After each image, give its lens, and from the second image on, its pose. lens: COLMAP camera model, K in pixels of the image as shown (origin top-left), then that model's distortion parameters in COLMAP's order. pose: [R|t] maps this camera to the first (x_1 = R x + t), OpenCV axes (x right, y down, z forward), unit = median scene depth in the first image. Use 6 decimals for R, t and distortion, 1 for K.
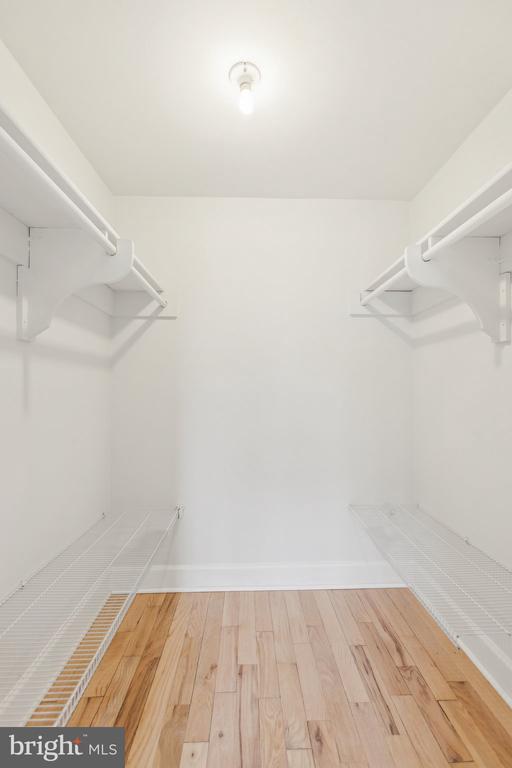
lens RADIAL K [[339.8, 0, 256.3], [0, 339.8, 385.5], [0, 0, 1]] dist [-0.004118, 0.002609]
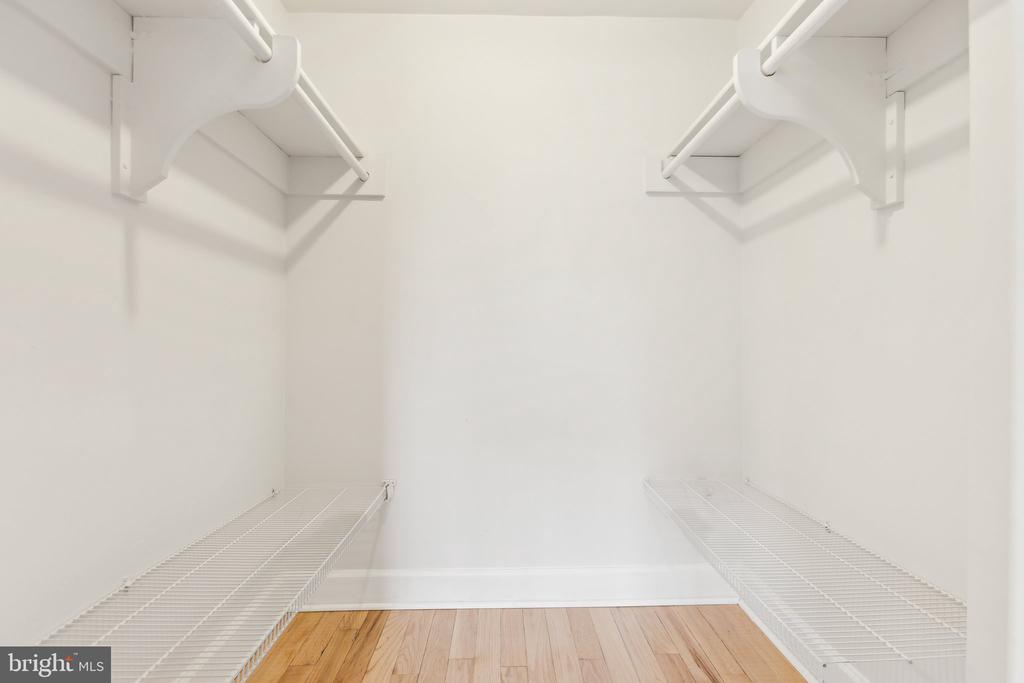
lens RADIAL K [[473.9, 0, 510.8], [0, 473.9, 341.3], [0, 0, 1]] dist [-0.004371, -0.000540]
pose [[0.999966, 0.000382, -0.008220, 0.024666], [-0.000318, 0.999969, 0.007809, 0.087670], [0.008223, -0.007806, 0.999936, 0.090141]]
